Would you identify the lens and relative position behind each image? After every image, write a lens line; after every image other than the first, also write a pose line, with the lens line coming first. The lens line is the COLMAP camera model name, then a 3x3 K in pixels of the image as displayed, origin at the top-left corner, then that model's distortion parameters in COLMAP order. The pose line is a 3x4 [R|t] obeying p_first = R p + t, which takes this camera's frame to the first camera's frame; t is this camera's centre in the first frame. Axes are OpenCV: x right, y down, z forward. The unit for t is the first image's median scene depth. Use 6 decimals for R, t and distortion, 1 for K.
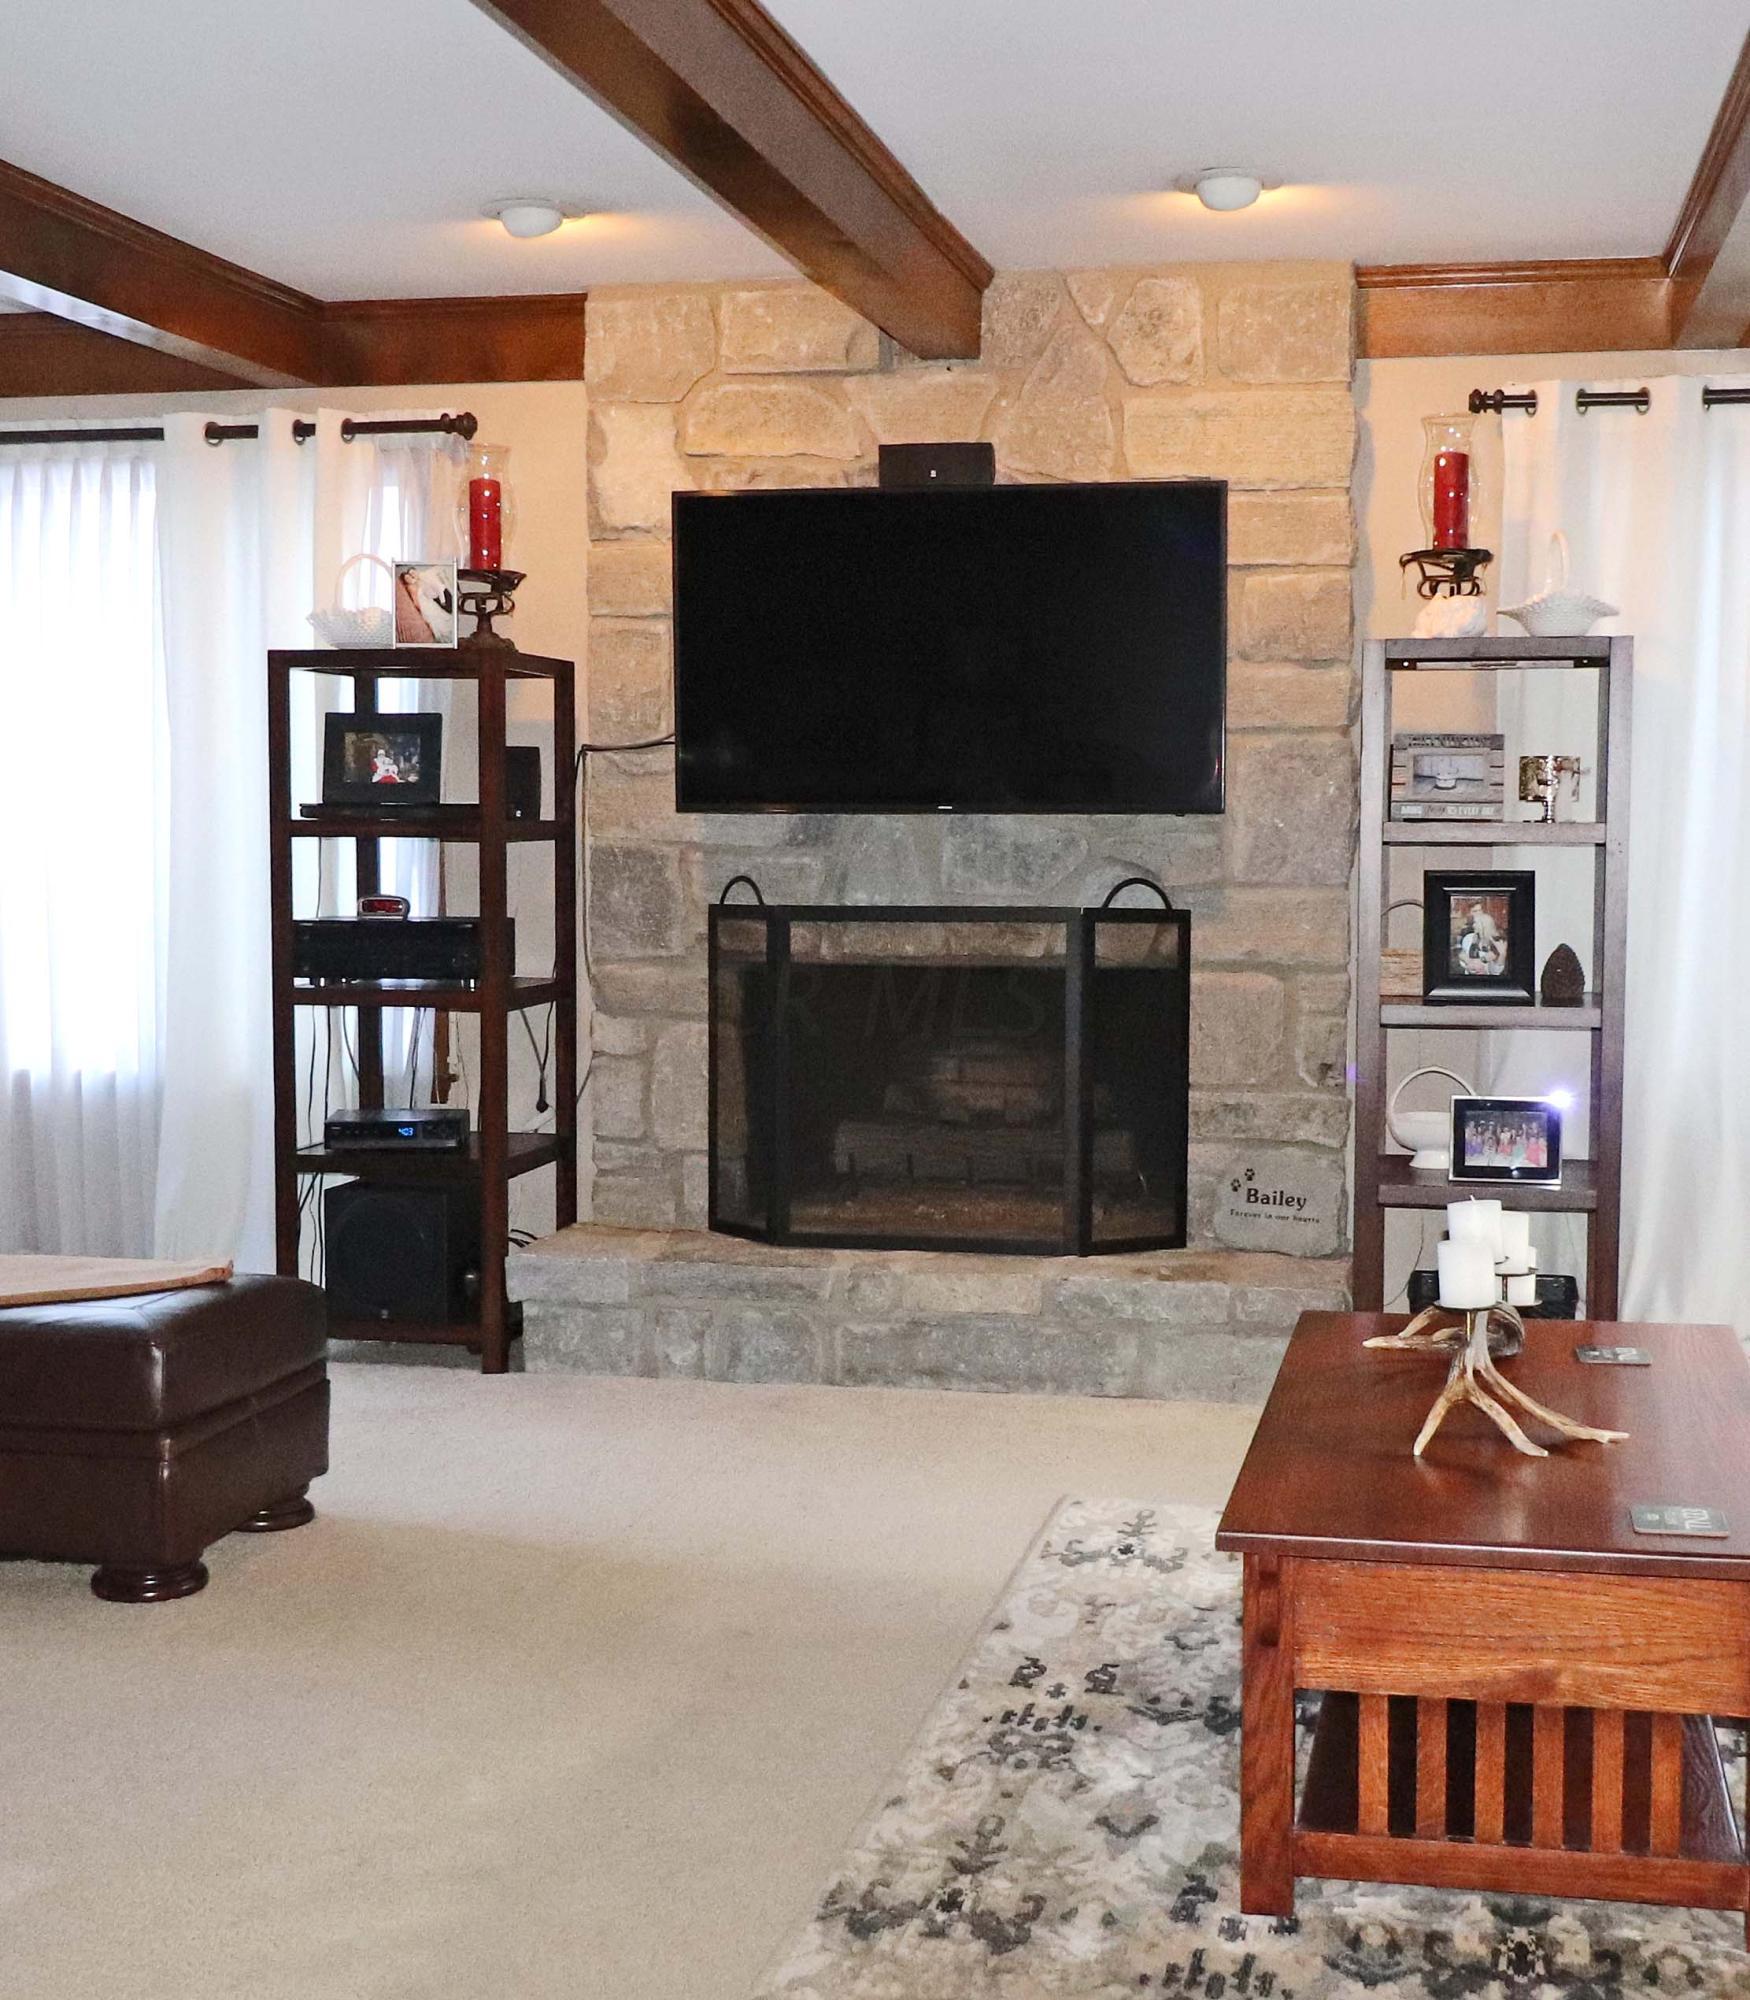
lens RADIAL K [[2551.7, 0, 1012.7], [0, 2551.7, 1043.8], [0, 0, 1]] dist [-0.001702, 0.000000]
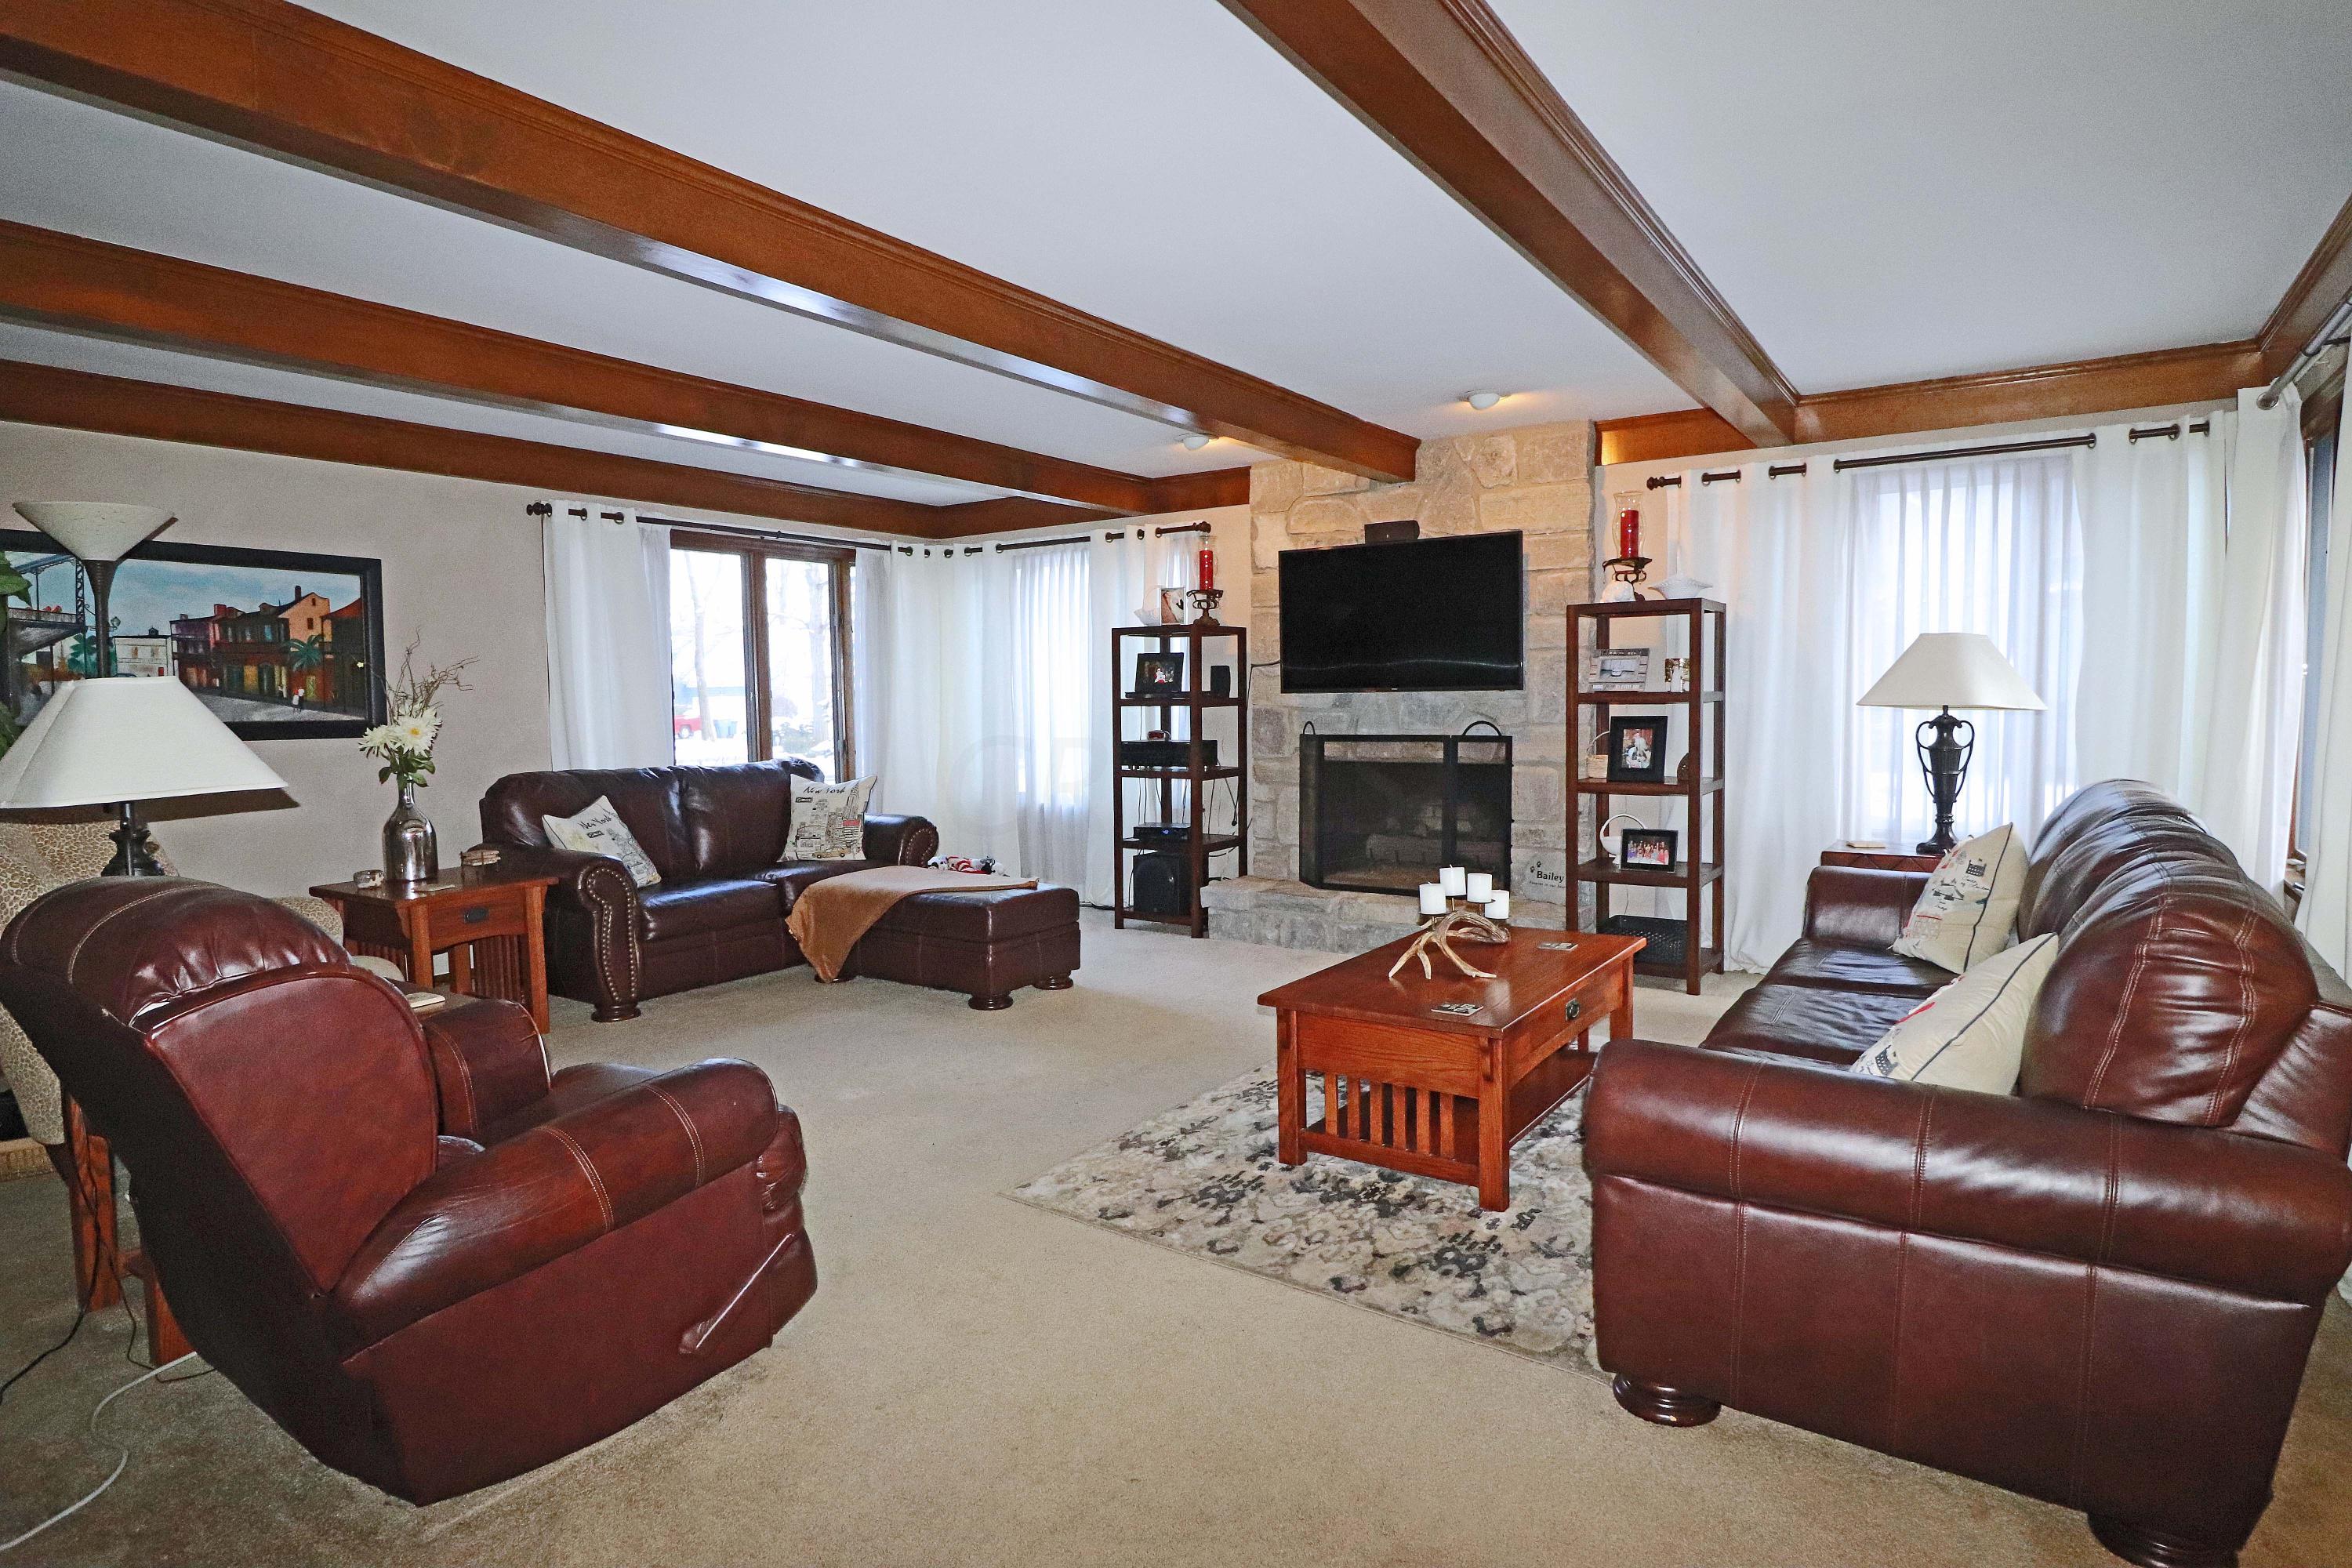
lens RADIAL K [[1271.3, 0, 1181.5], [0, 1271.3, 774.9], [0, 0, 1]] dist [0.005698, -0.012854]
pose [[0.918496, 0.009280, -0.395322, 0.235080], [-0.018220, 0.999656, -0.018865, 0.003837], [0.395011, 0.024530, 0.918349, -0.060469]]
